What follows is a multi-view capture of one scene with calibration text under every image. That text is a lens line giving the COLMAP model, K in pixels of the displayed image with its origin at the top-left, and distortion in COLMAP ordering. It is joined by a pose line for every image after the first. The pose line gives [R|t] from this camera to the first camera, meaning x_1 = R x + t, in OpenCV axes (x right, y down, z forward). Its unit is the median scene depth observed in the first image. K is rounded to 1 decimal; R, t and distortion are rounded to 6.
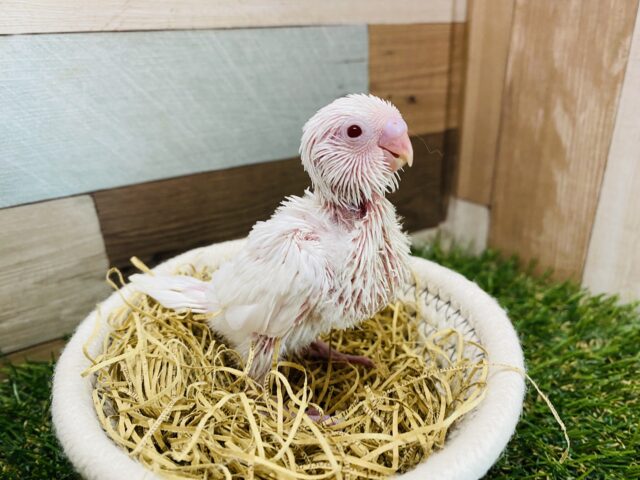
lens RADIAL K [[492.2, 0, 315.9], [0, 492.2, 235.6], [0, 0, 1]] dist [-0.012986, -0.002038]
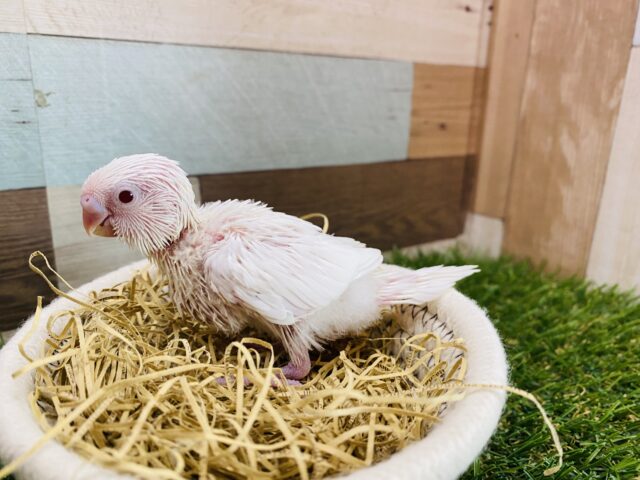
lens RADIAL K [[489.4, 0, 320.0], [0, 489.4, 240.0], [0, 0, 1]] dist [0.000861, 0.001748]
pose [[0.997202, 0.039214, 0.063638, -0.190623], [-0.032451, 0.994045, -0.104029, 0.151254], [-0.067338, 0.101673, 0.992536, -0.161757]]
